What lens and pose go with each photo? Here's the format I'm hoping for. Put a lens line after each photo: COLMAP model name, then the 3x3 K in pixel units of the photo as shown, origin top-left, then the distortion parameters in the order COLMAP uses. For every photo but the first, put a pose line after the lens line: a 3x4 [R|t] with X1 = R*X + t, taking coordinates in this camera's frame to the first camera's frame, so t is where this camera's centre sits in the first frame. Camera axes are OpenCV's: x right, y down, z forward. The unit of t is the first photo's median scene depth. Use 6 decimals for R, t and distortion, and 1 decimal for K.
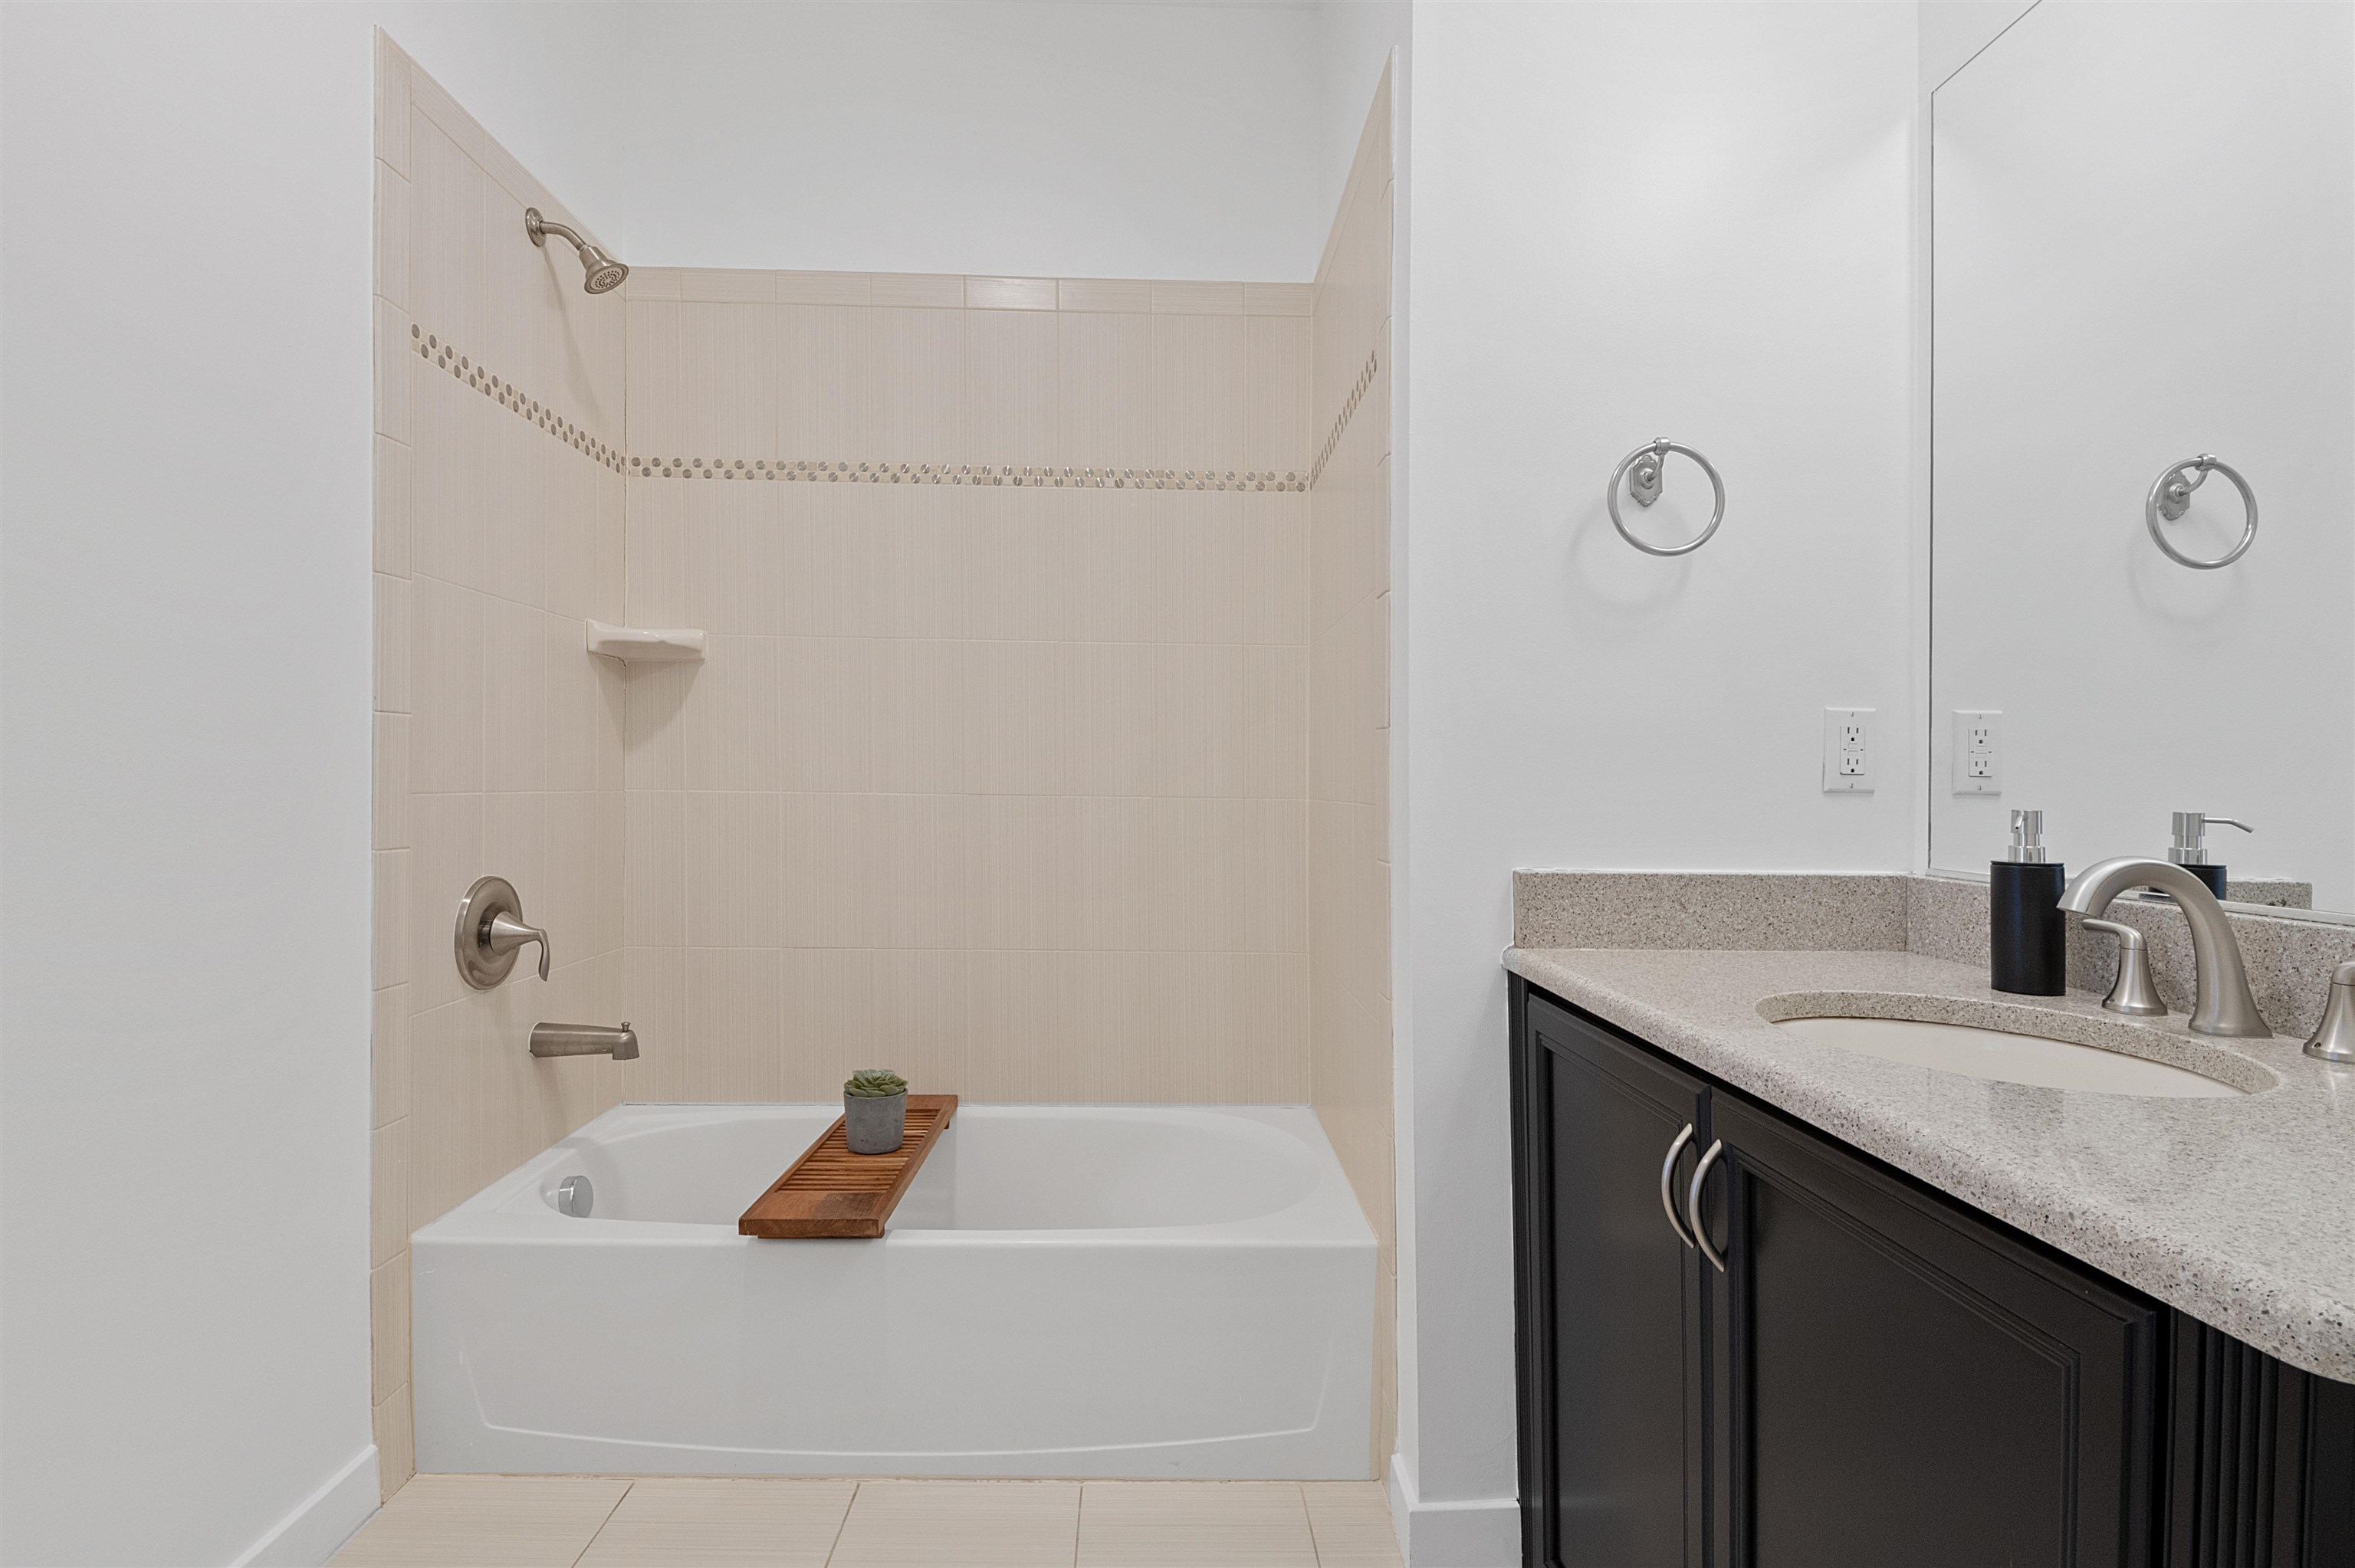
lens RADIAL K [[1135.6, 0, 1174.6], [0, 1135.6, 783.9], [0, 0, 1]] dist [0.017603, -0.029529]
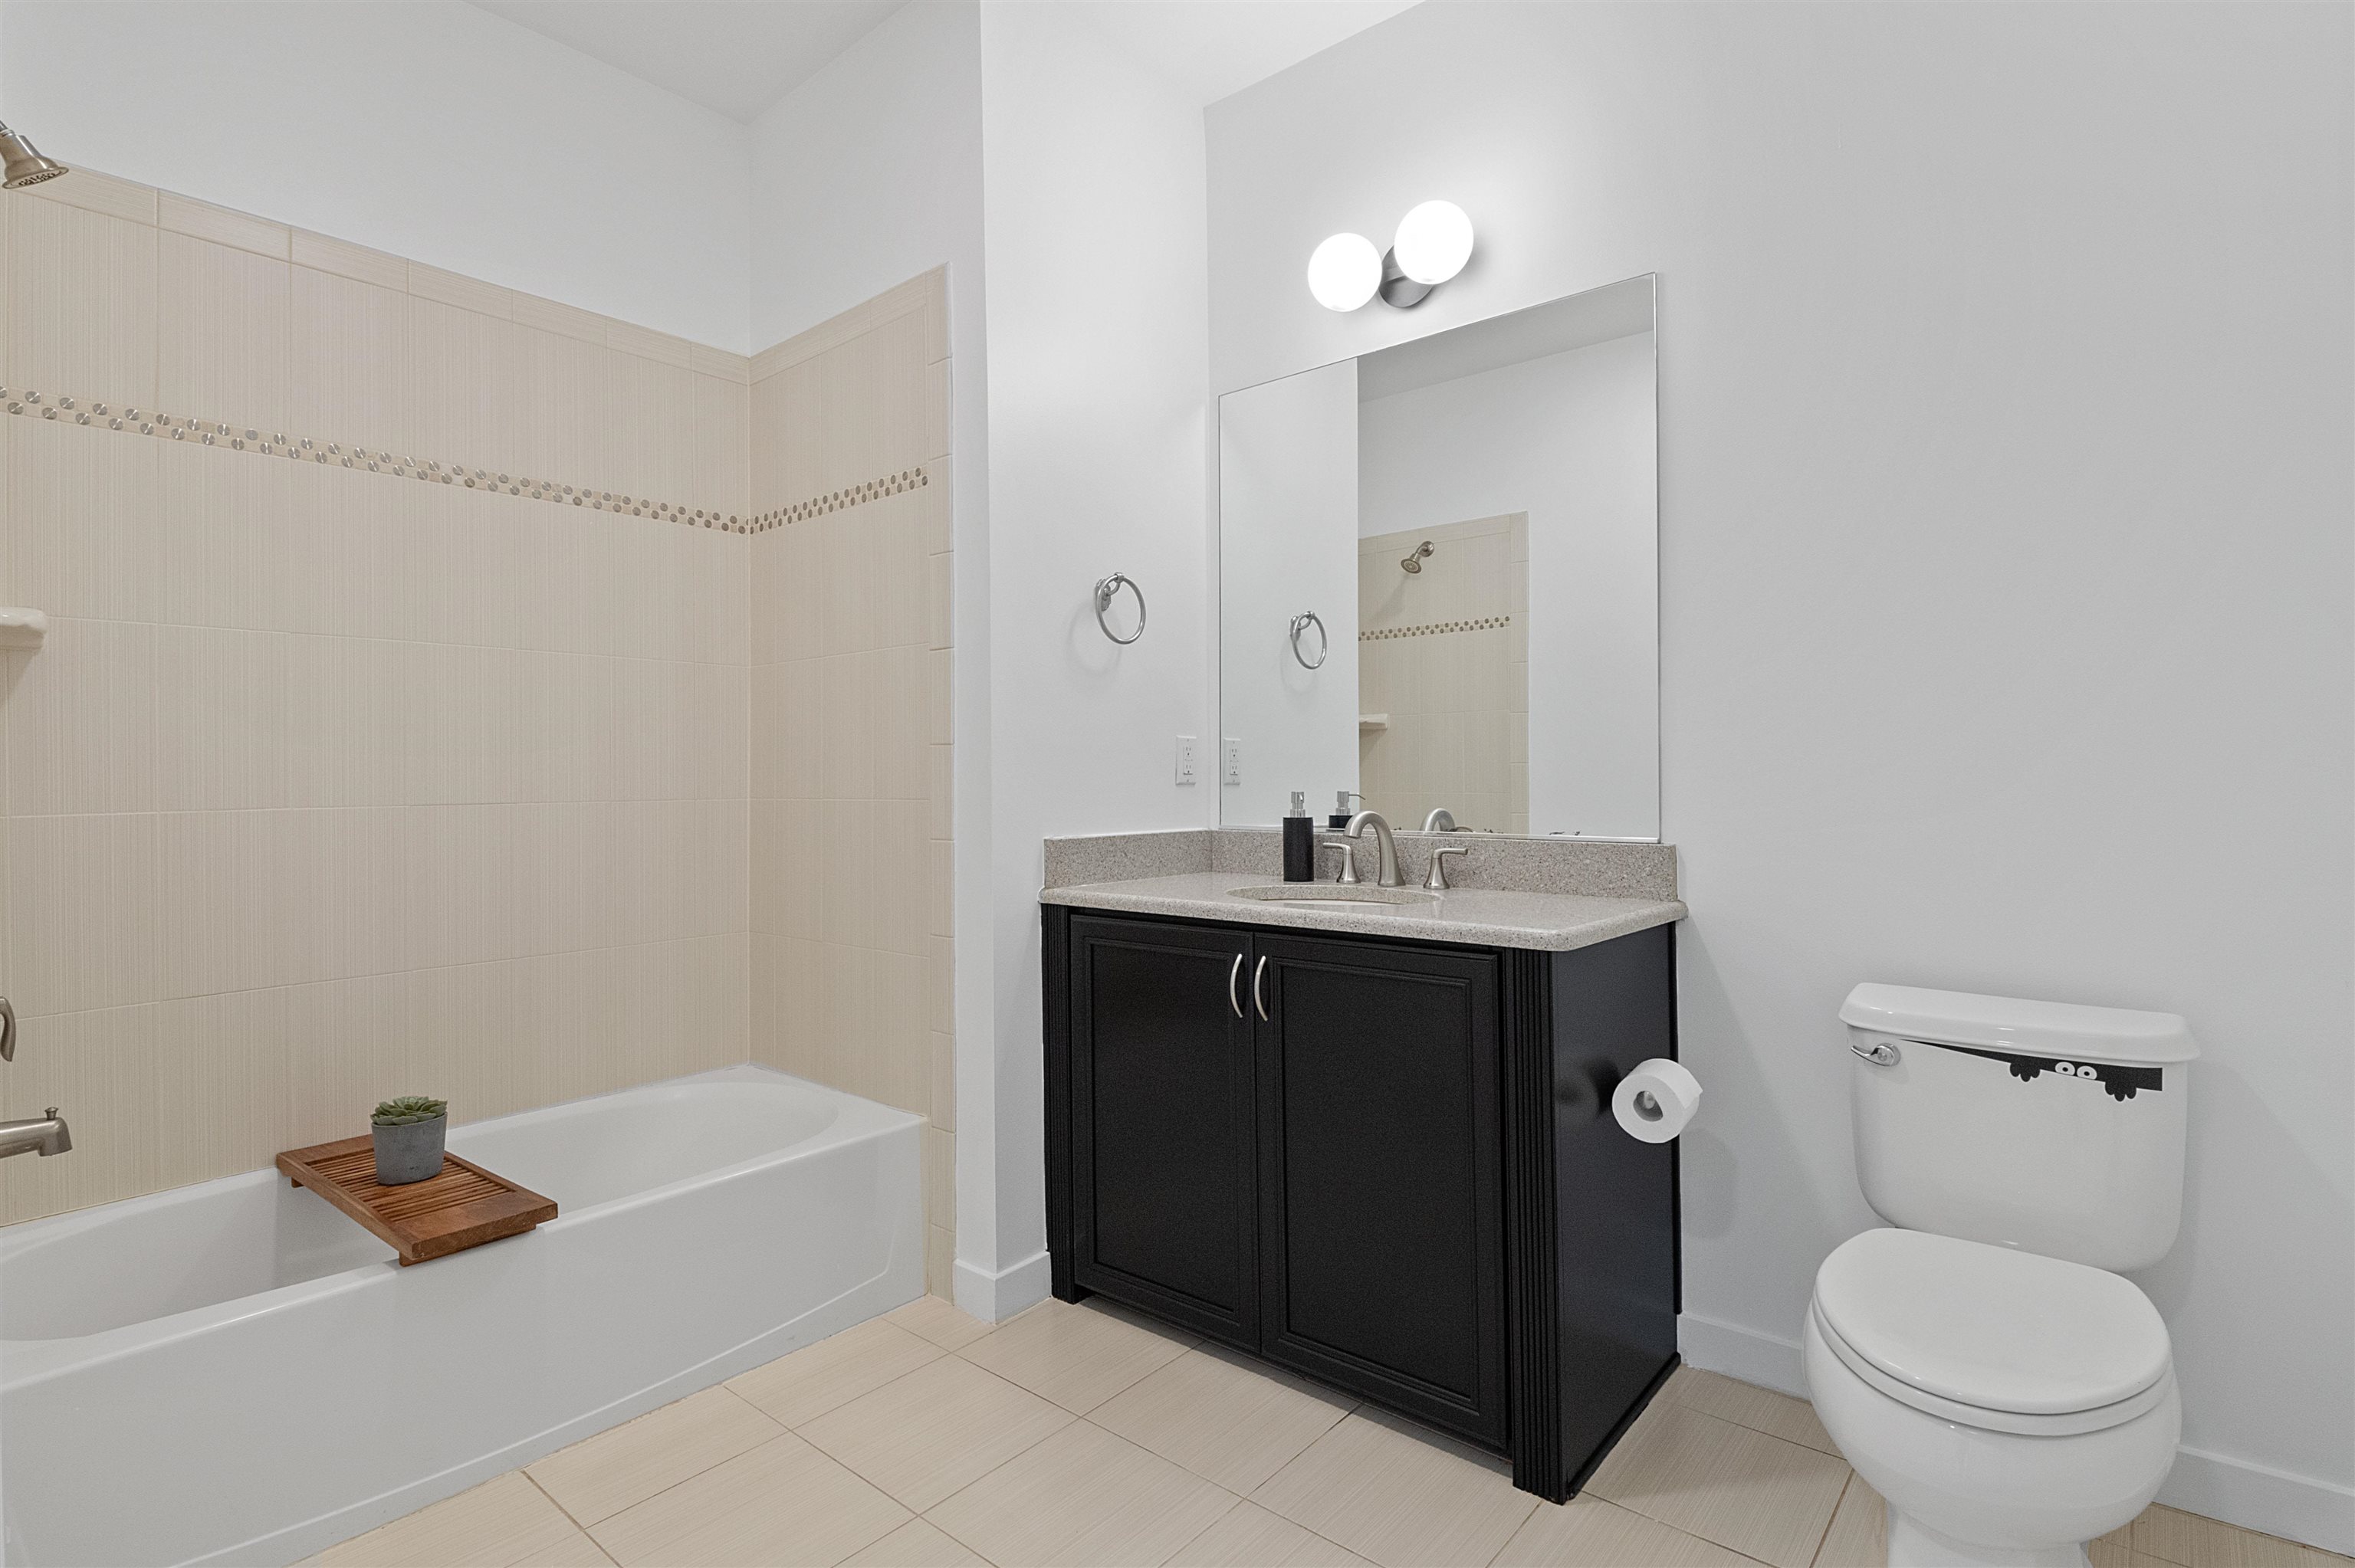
lens RADIAL K [[1135.6, 0, 1174.6], [0, 1135.6, 783.9], [0, 0, 1]] dist [0.017603, -0.029529]
pose [[0.669899, -0.022568, 0.742109, -0.695862], [0.016341, 0.999744, 0.015651, -0.020146], [-0.742273, 0.001642, 0.670096, -0.154159]]
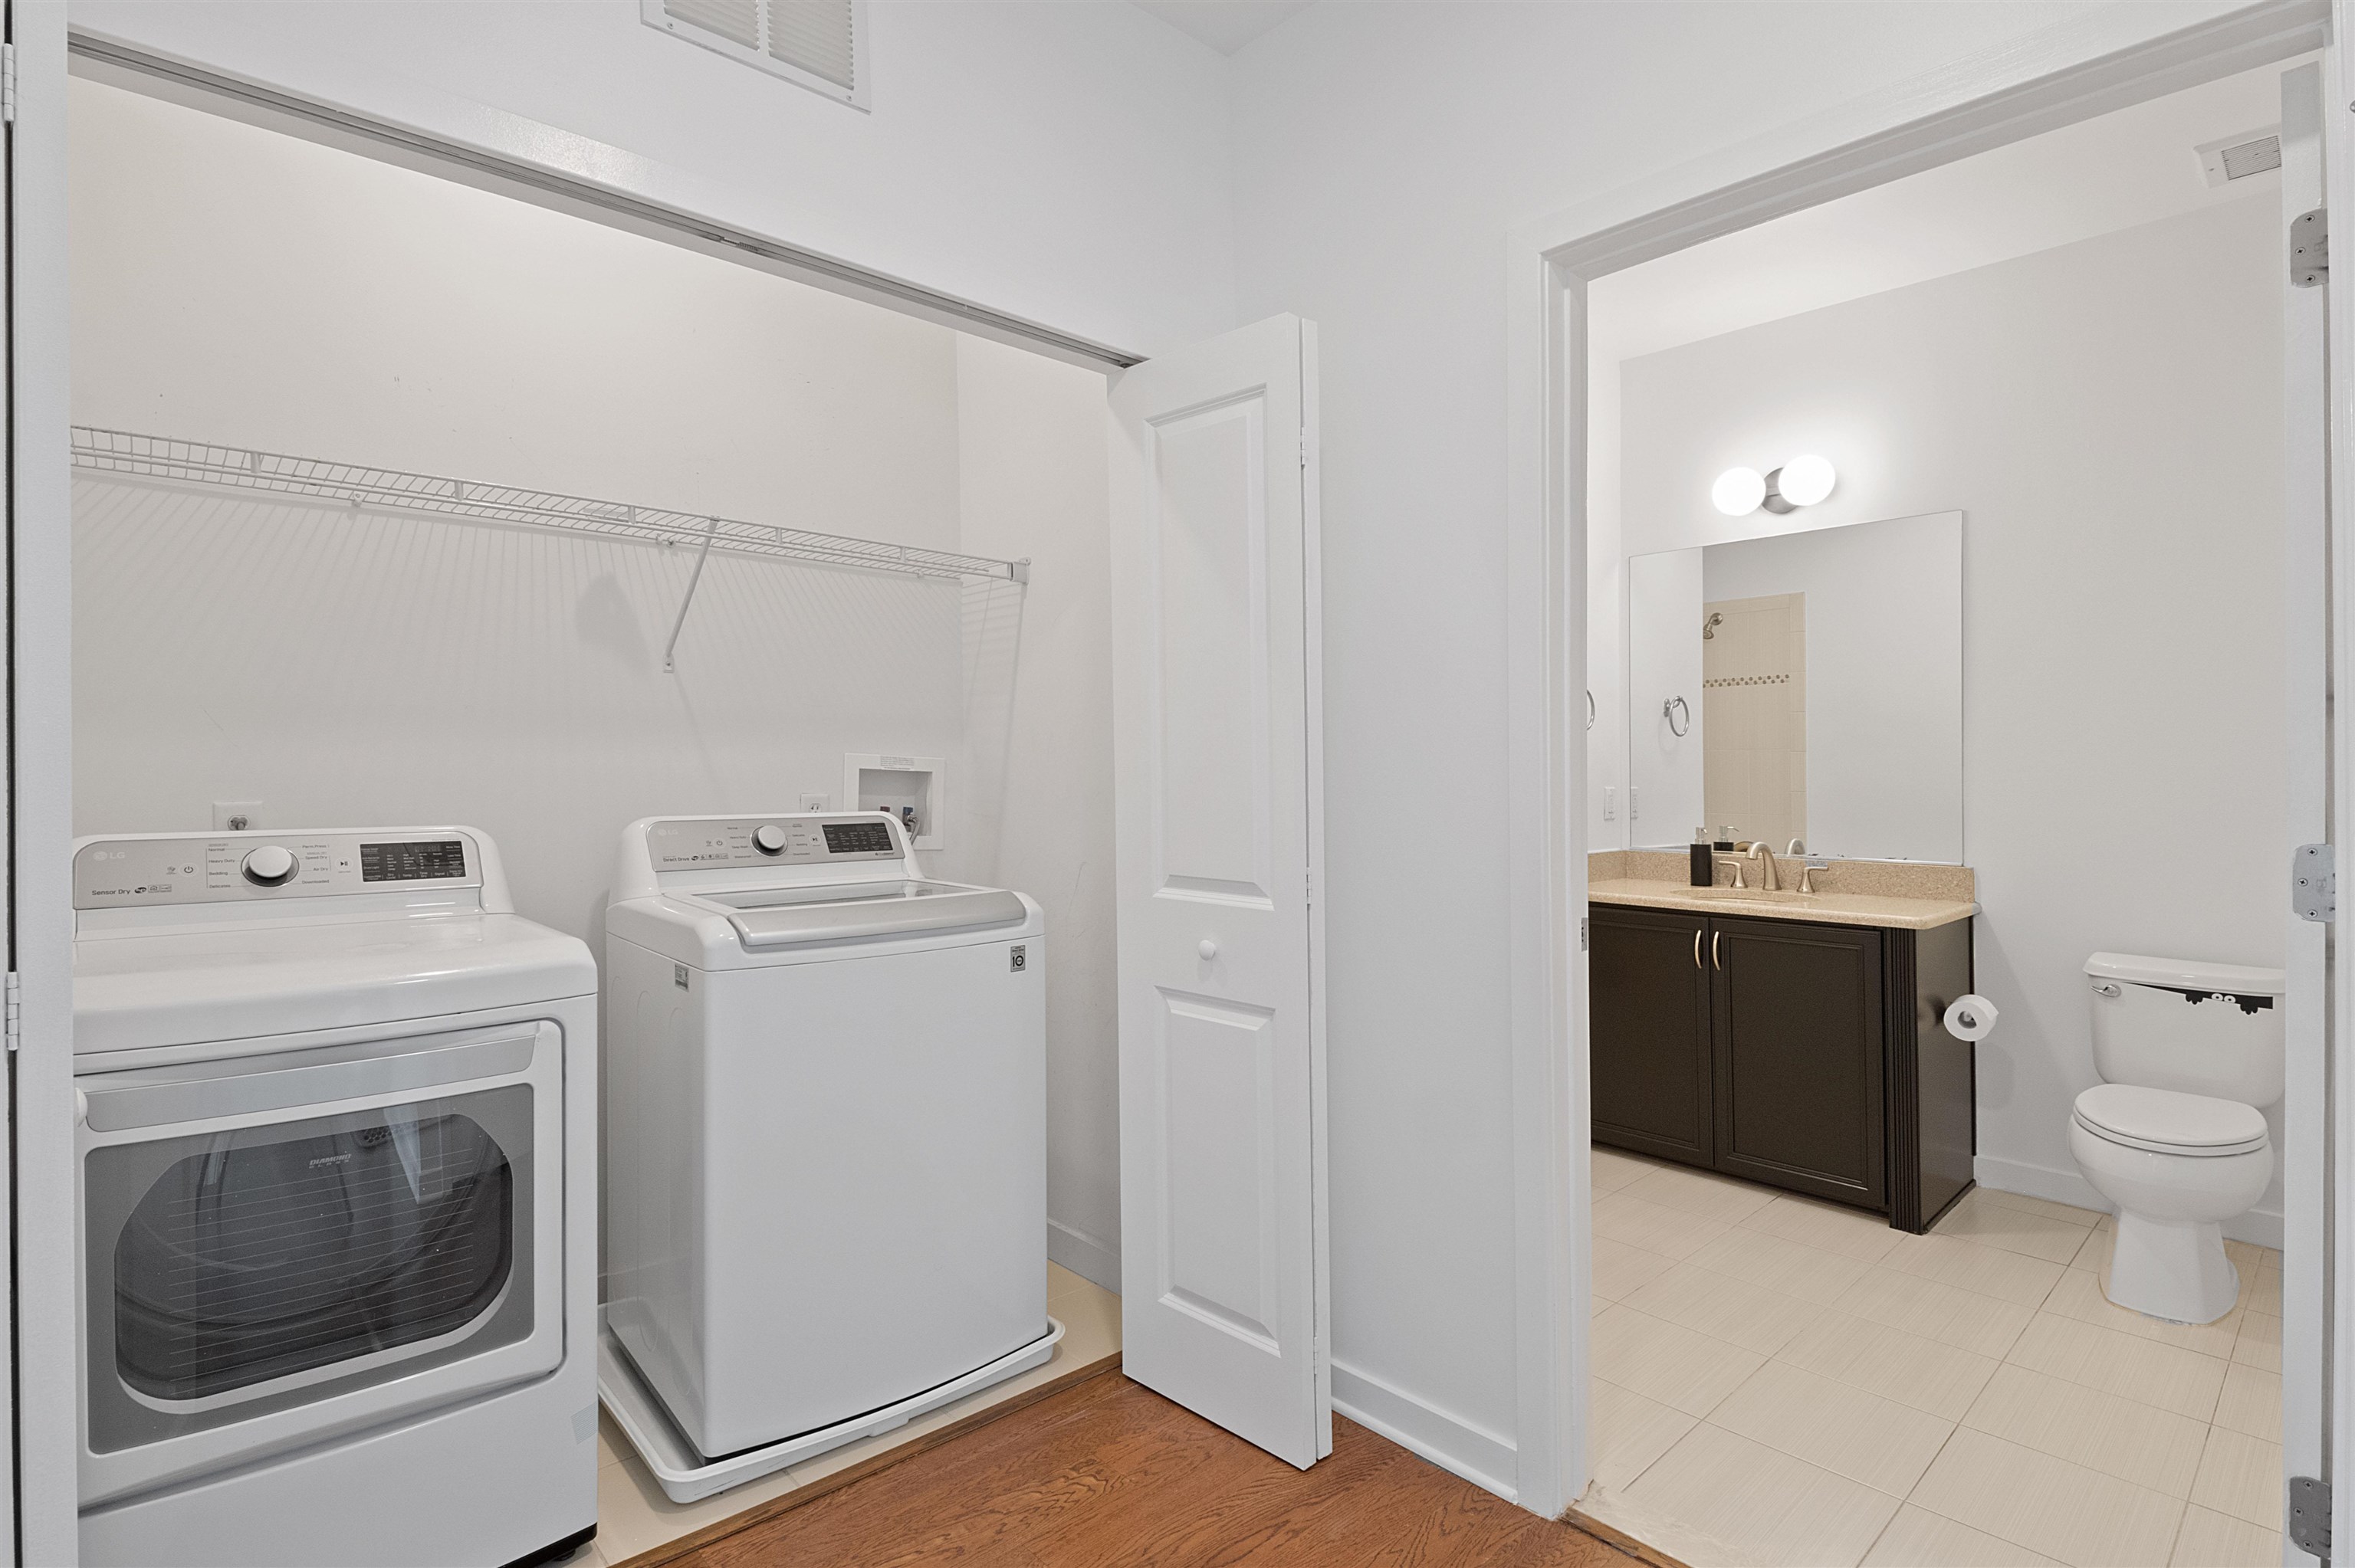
lens RADIAL K [[1154.9, 0, 1185.4], [0, 1154.9, 774.3], [0, 0, 1]] dist [-0.000057, -0.018765]
pose [[0.748979, -0.021594, 0.662241, -1.842313], [0.015832, 0.999767, 0.014693, -0.147111], [-0.662404, -0.000520, 0.749147, -0.333716]]
